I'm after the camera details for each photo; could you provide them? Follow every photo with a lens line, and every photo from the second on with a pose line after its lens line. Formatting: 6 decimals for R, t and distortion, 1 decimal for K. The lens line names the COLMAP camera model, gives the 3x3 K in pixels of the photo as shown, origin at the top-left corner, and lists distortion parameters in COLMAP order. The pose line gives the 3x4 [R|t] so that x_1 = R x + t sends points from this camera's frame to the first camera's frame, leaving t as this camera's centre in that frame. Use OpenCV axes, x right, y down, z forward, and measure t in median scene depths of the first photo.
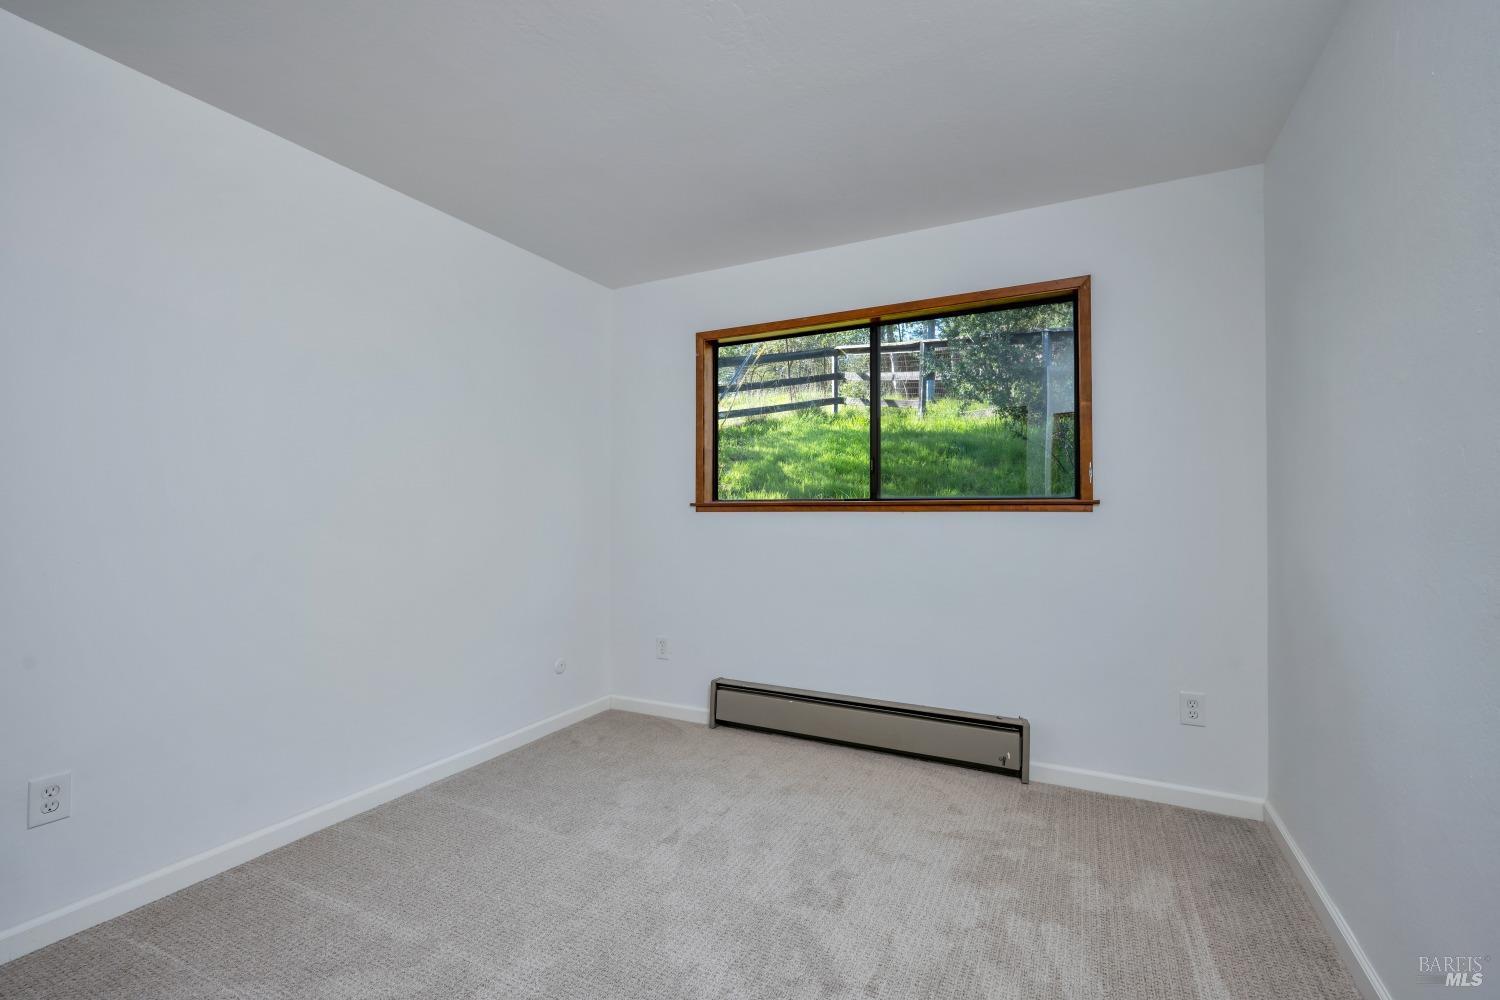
lens RADIAL K [[631.9, 0, 754.1], [0, 631.9, 508.0], [0, 0, 1]] dist [0.001556, 0.000282]
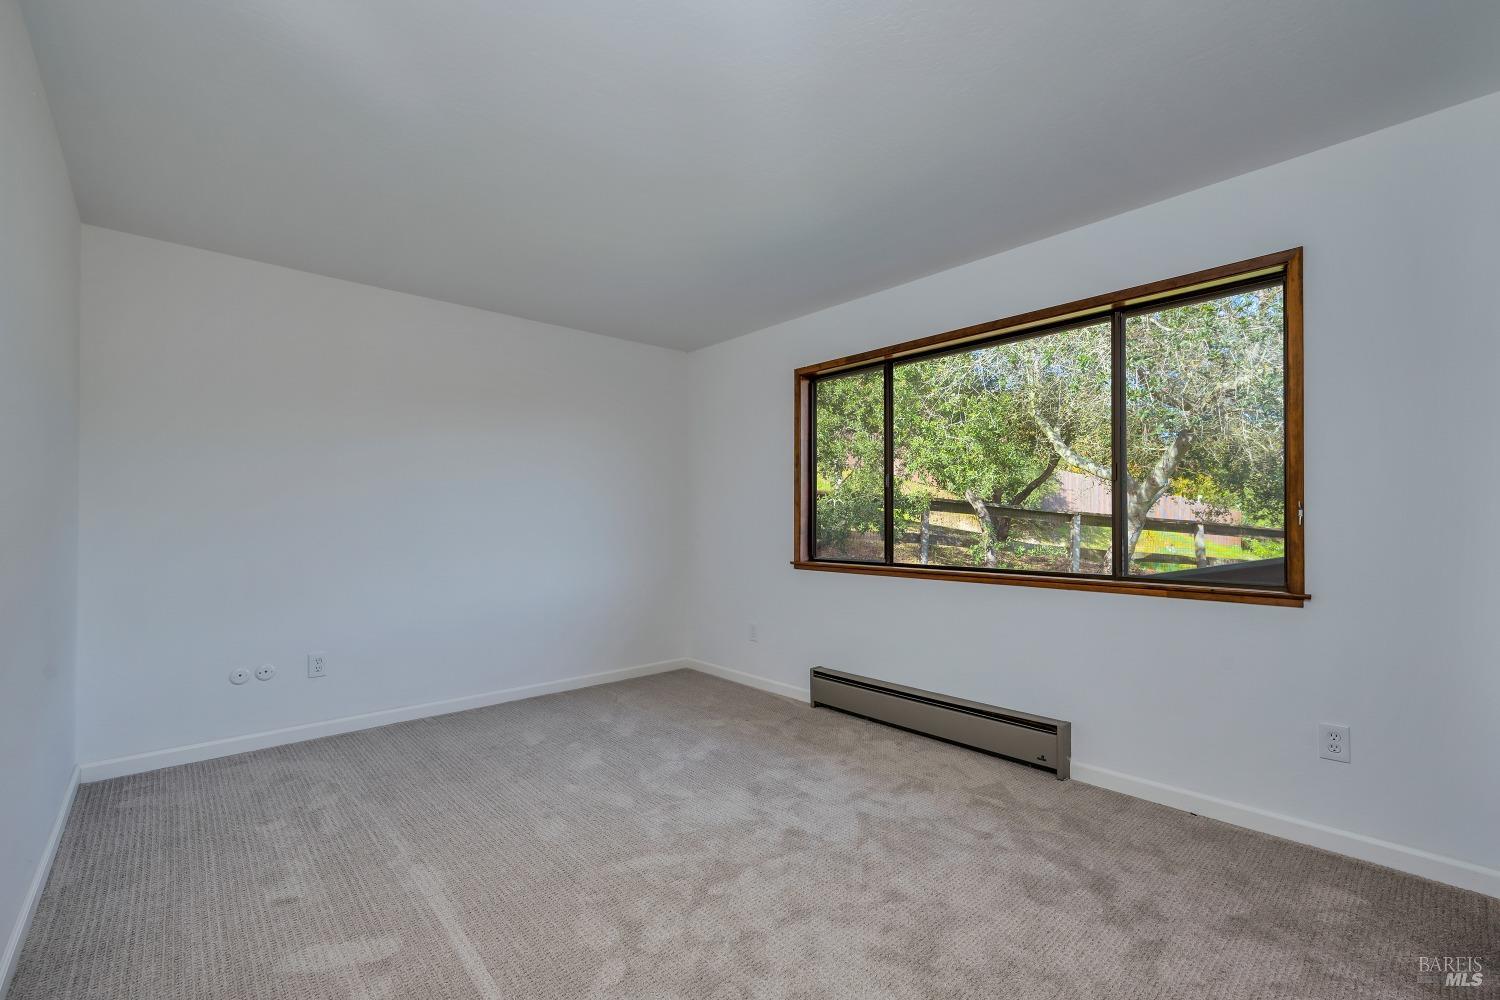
lens RADIAL K [[631.9, 0, 758.5], [0, 631.9, 525.9], [0, 0, 1]] dist [0.001556, 0.000282]
pose [[0.937791, -0.000457, -0.347201, 0.251856], [0.004242, 0.999940, 0.010141, -0.000139], [0.347175, -0.010982, 0.937736, -0.122342]]
